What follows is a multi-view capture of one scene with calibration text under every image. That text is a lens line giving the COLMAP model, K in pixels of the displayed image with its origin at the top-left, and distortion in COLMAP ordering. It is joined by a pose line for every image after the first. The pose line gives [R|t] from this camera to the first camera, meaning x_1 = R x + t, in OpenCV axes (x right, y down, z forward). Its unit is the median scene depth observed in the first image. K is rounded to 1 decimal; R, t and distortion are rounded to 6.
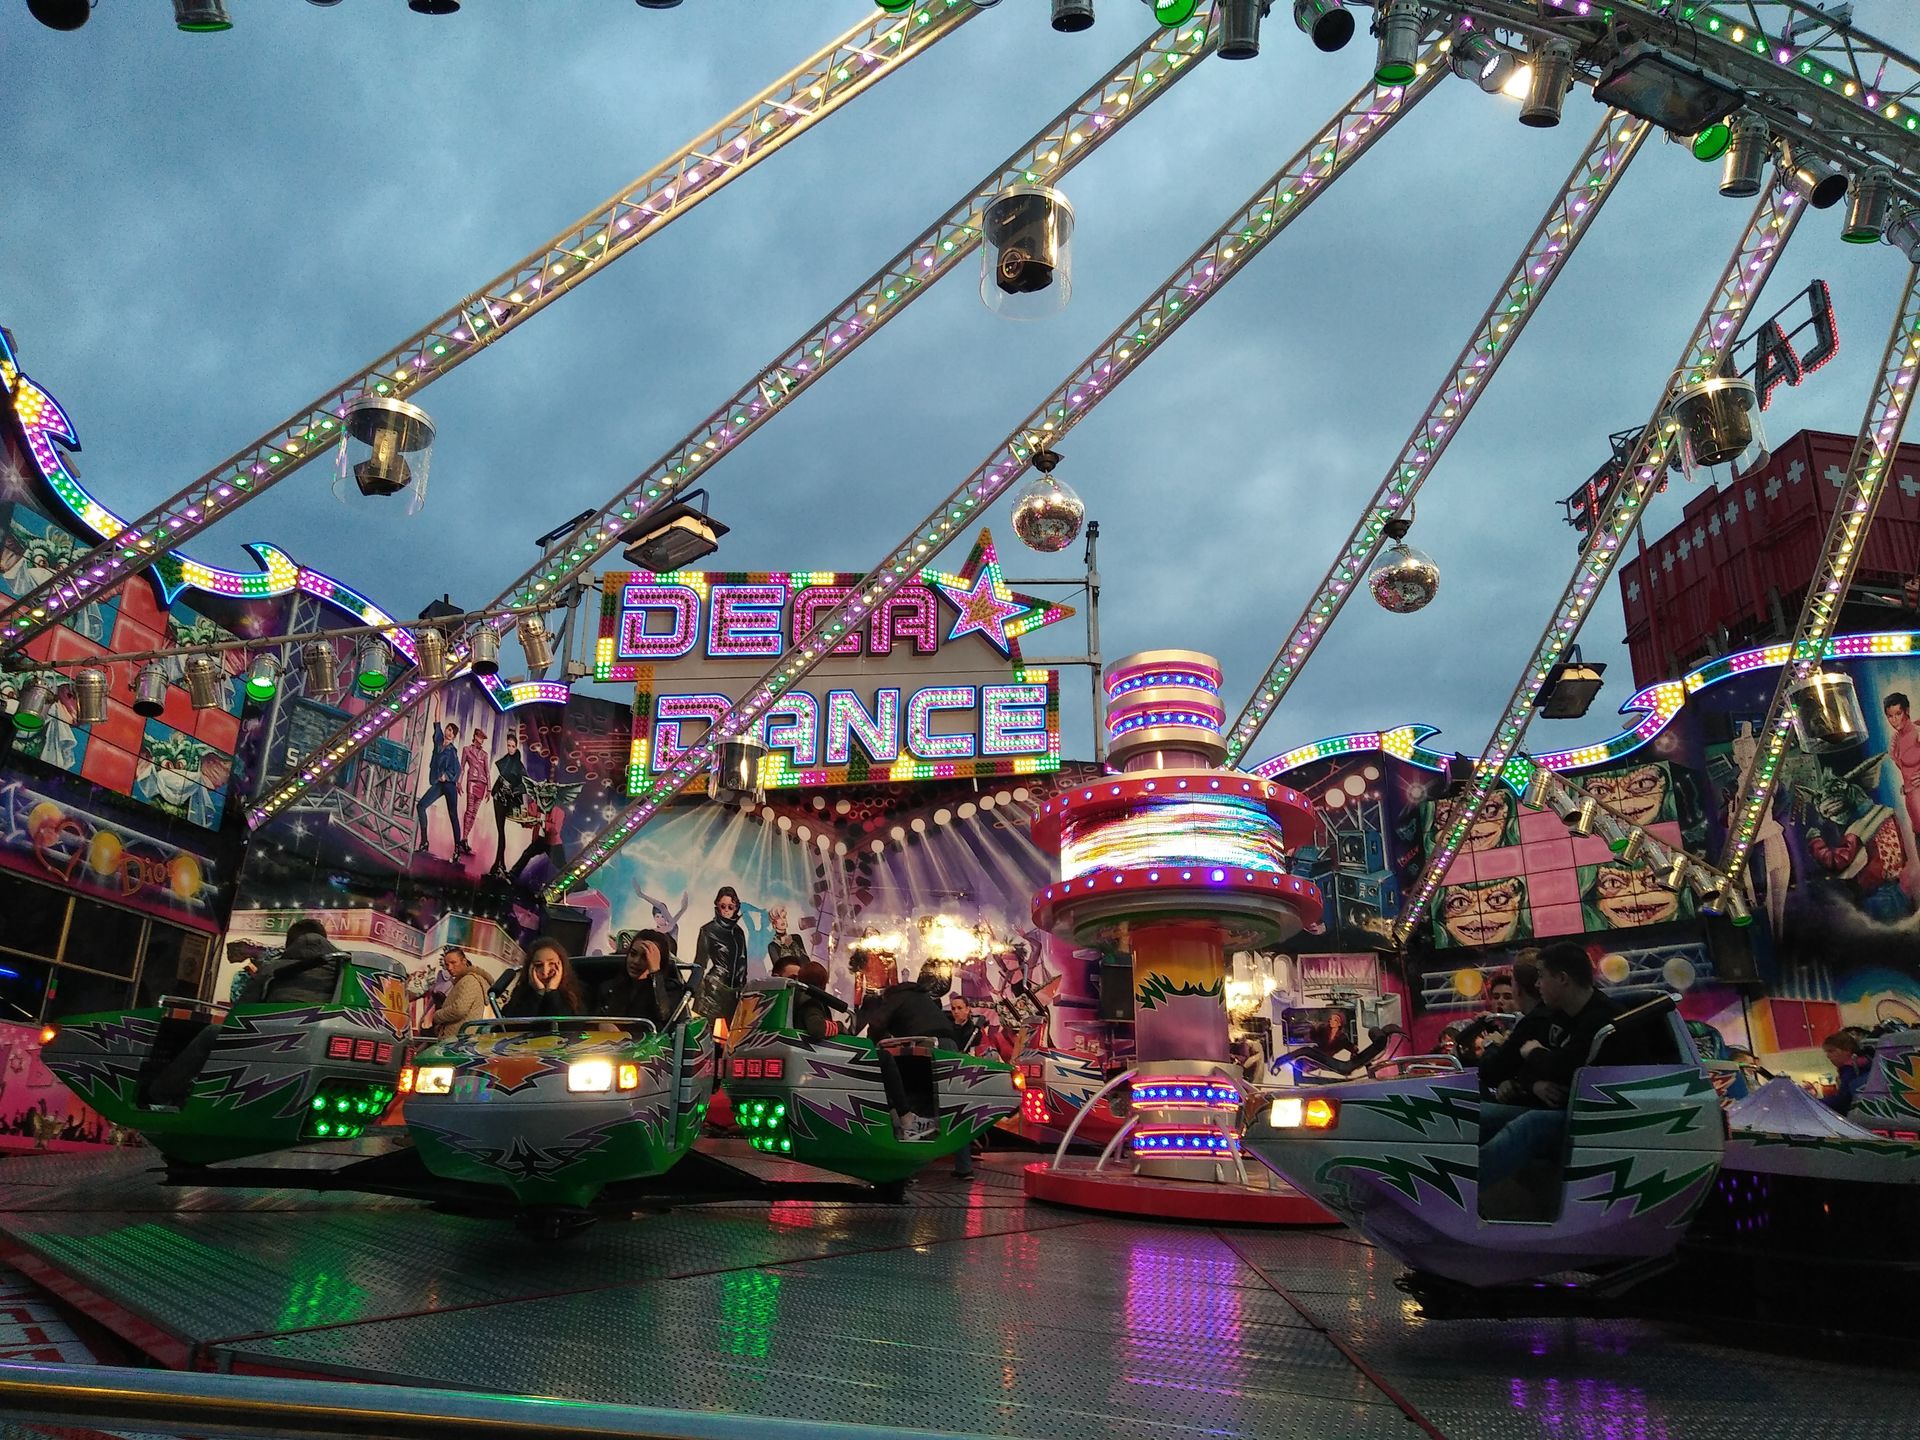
lens RADIAL K [[1464.1, 0, 947.3], [0, 1464.1, 661.1], [0, 0, 1]] dist [0.042547, -0.024238]
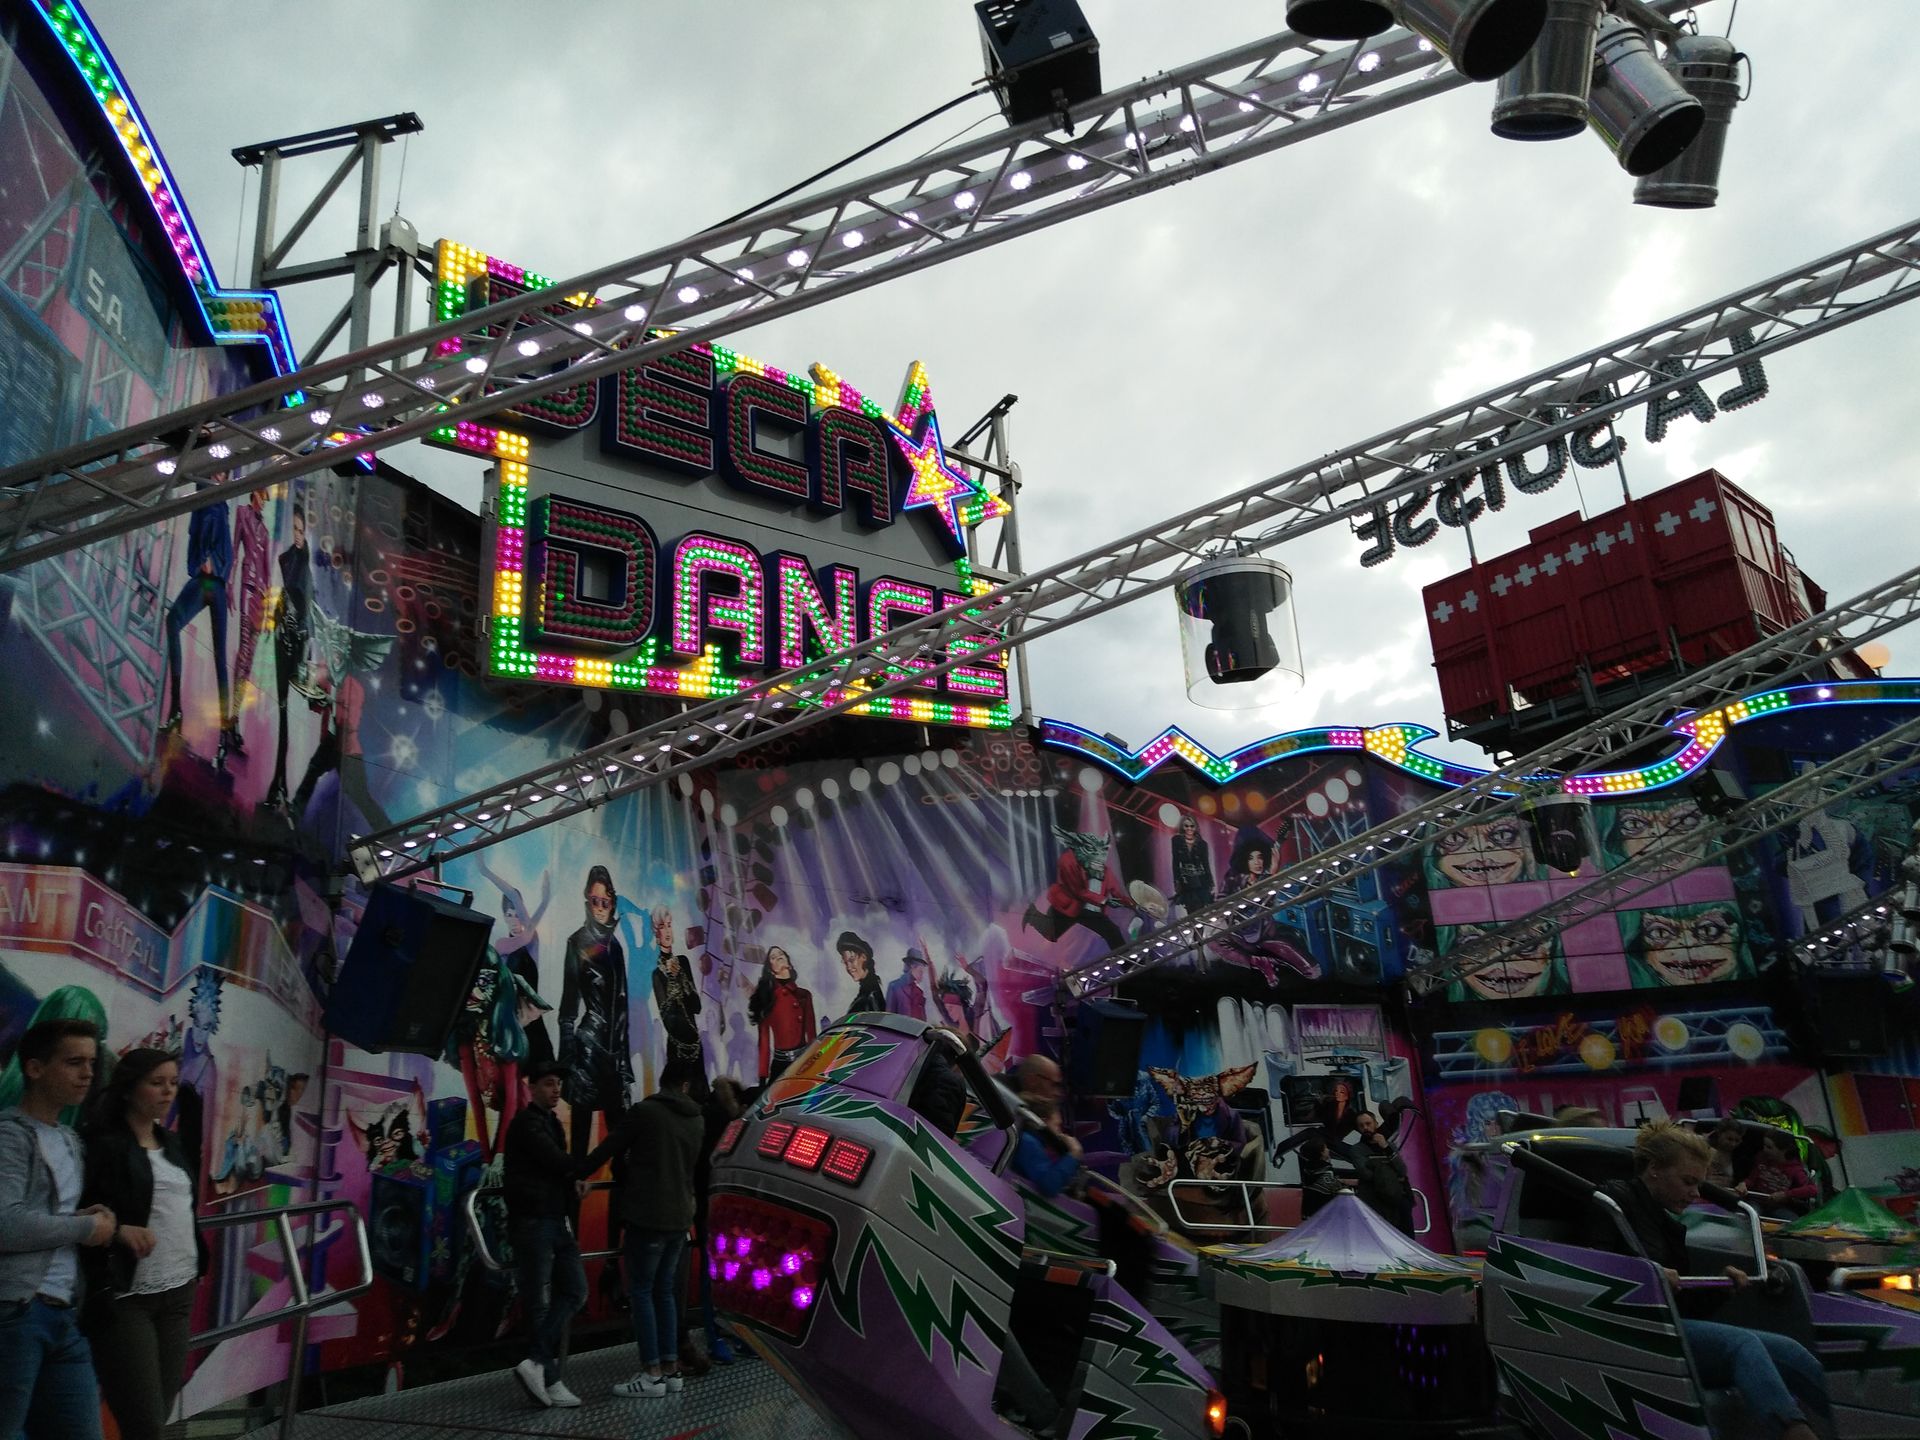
lens RADIAL K [[1464.1, 0, 966.9], [0, 1464.1, 684.9], [0, 0, 1]] dist [0.042547, -0.024238]
pose [[0.833018, 0.133846, 0.536811, -0.347051], [-0.138642, 0.989836, -0.031658, 0.087101], [-0.535592, -0.048053, 0.843108, 0.477864]]
